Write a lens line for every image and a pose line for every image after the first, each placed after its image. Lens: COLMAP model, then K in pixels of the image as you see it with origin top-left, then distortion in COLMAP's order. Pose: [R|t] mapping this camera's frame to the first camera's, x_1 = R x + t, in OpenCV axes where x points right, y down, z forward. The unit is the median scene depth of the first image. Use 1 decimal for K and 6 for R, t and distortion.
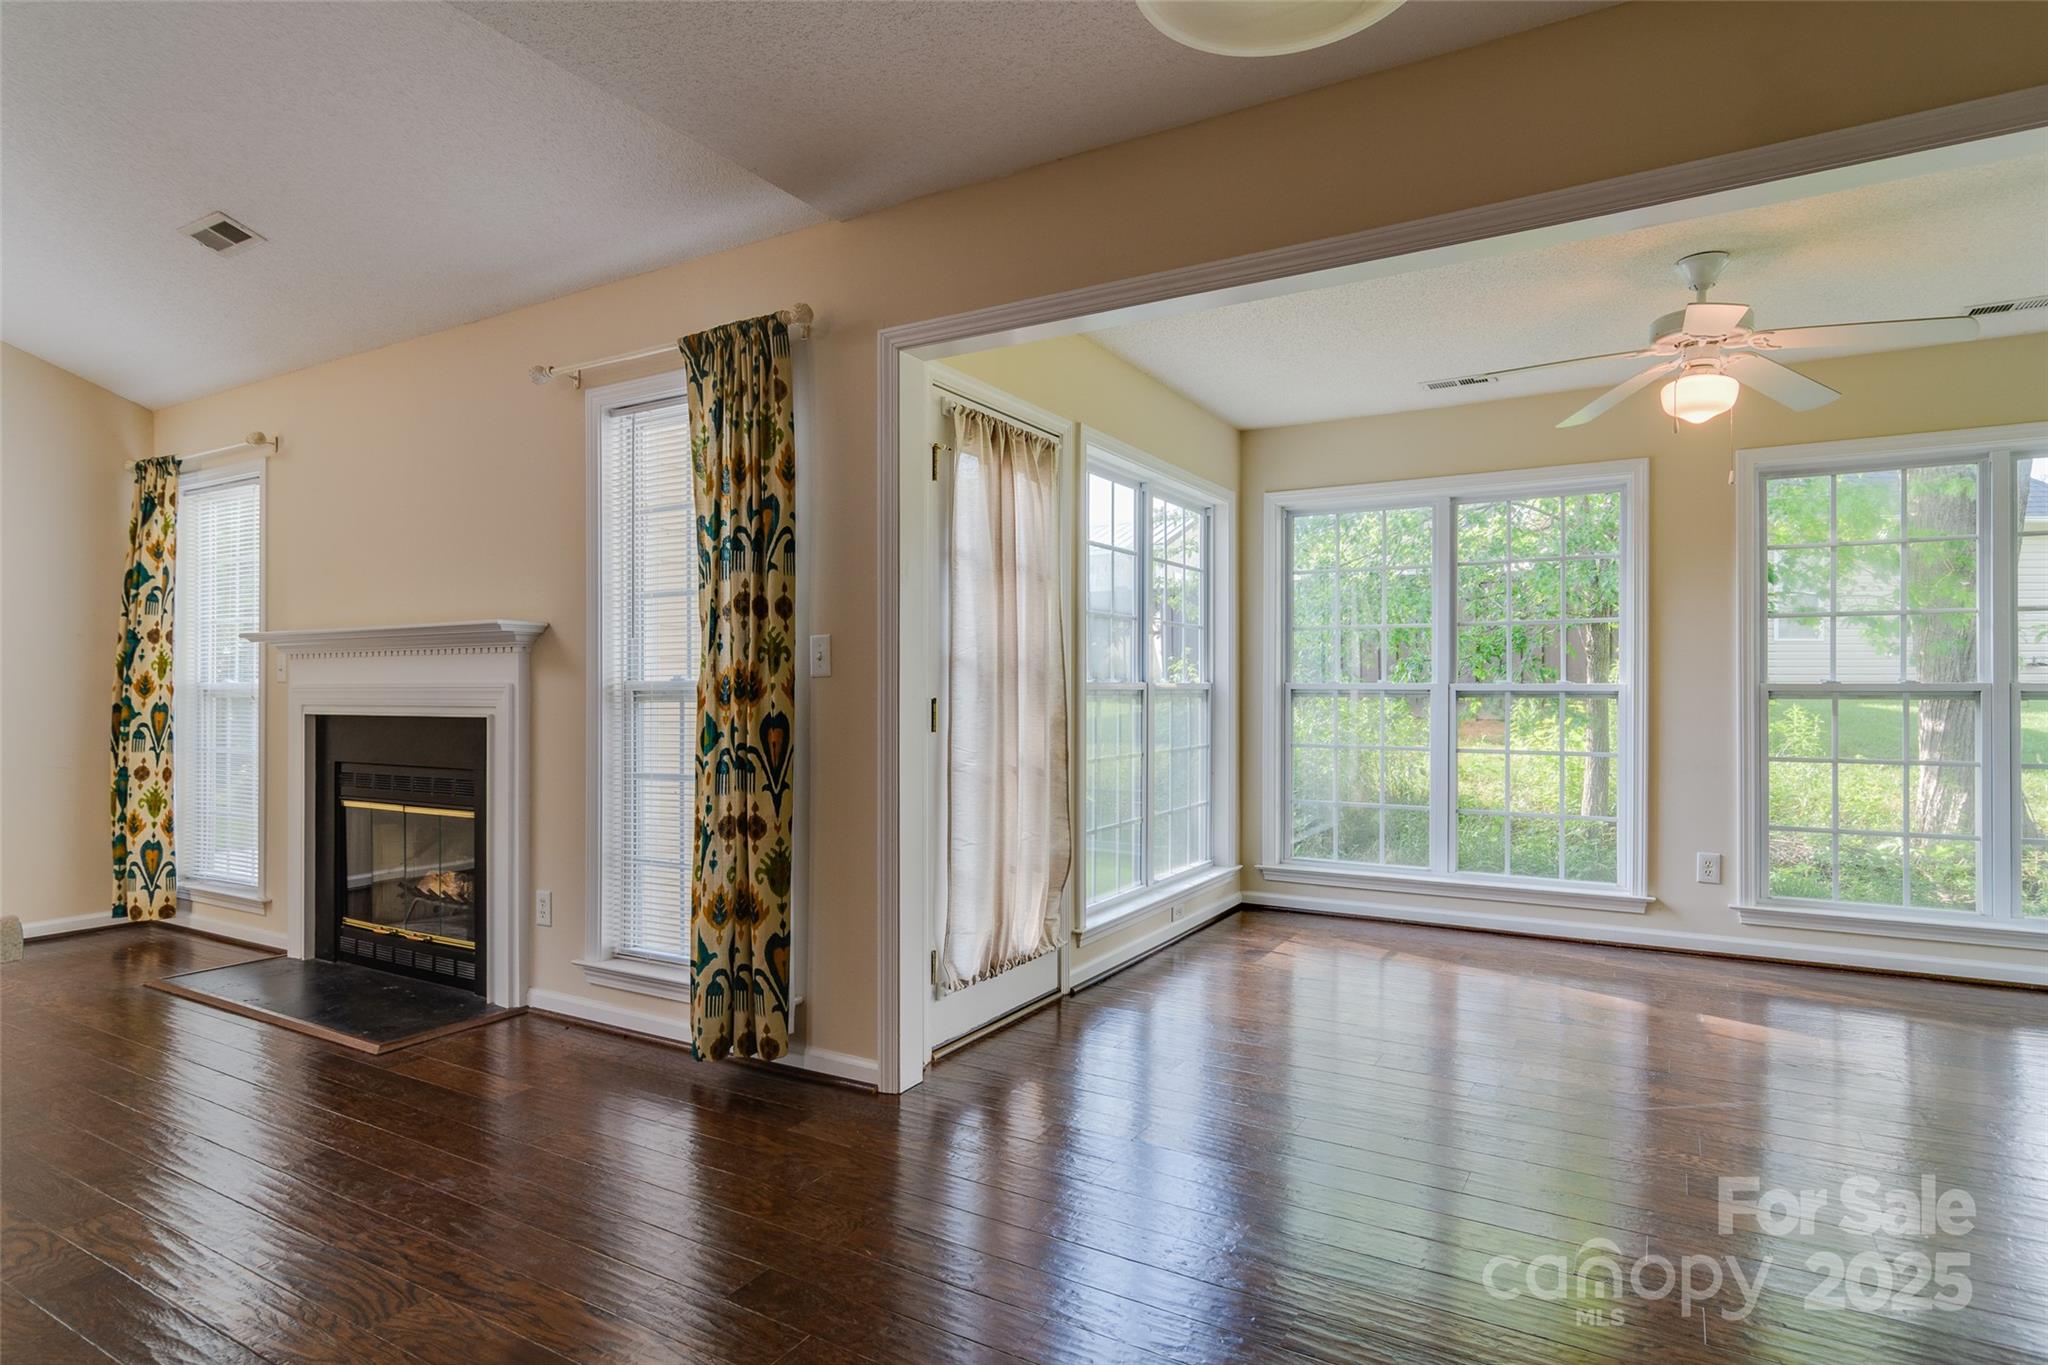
lens RADIAL K [[1089.9, 0, 1024.0], [0, 1089.9, 682.5], [0, 0, 1]] dist [0.003220, 0.000411]
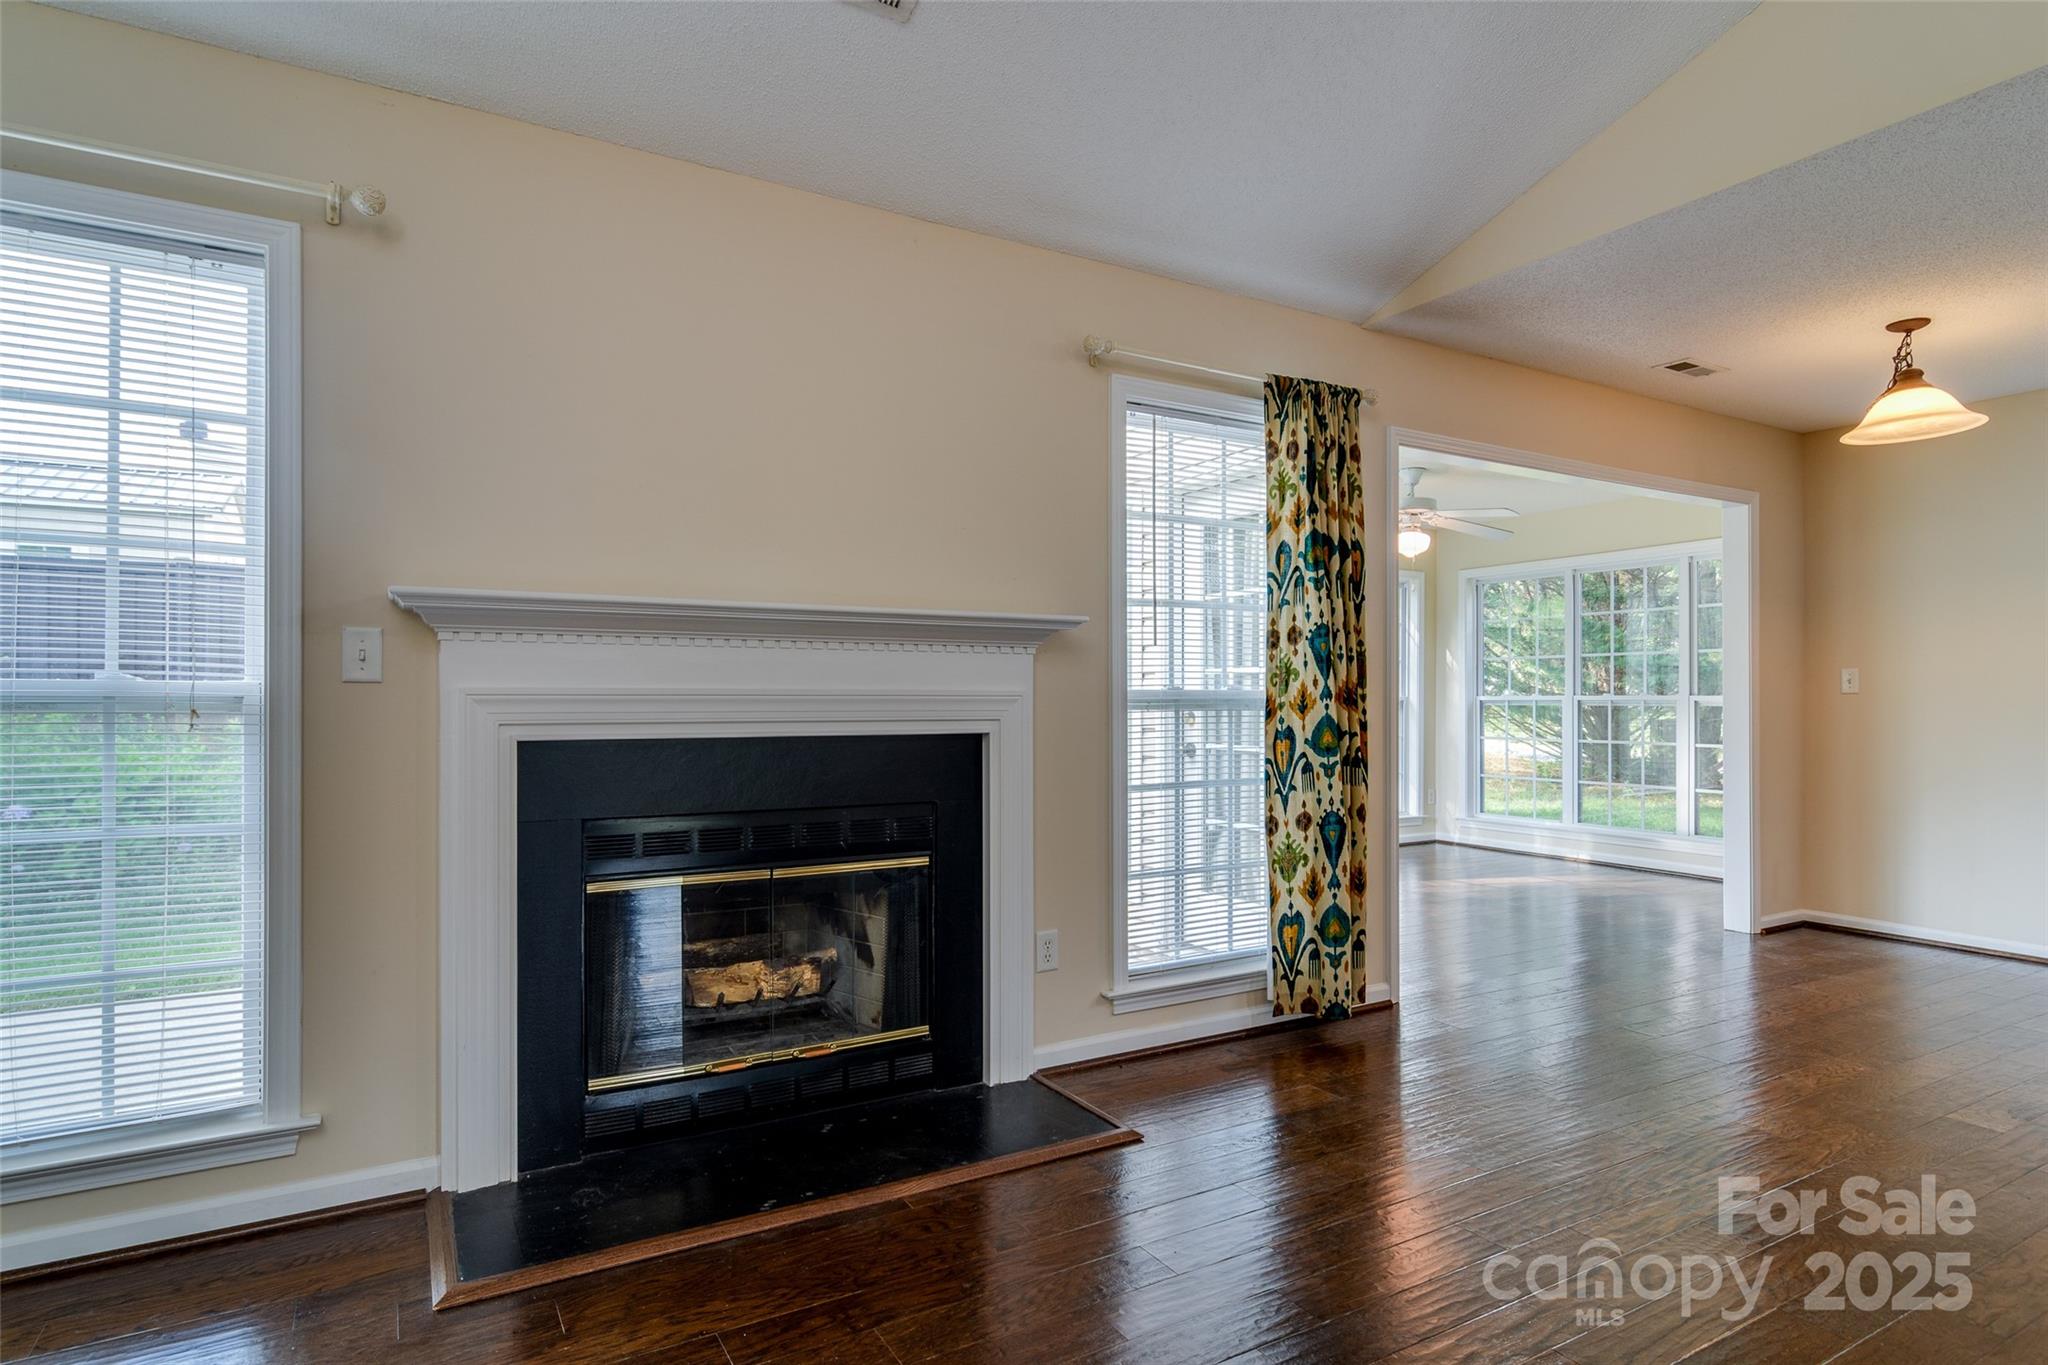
lens RADIAL K [[994.0, 0, 1024.0], [0, 994.0, 682.5], [0, 0, 1]] dist [0.002131, 0.000216]
pose [[0.529799, 0.018399, 0.847923, -1.145001], [-0.024595, 0.999677, -0.006324, -0.002588], [-0.847766, -0.017505, 0.530081, 0.621347]]
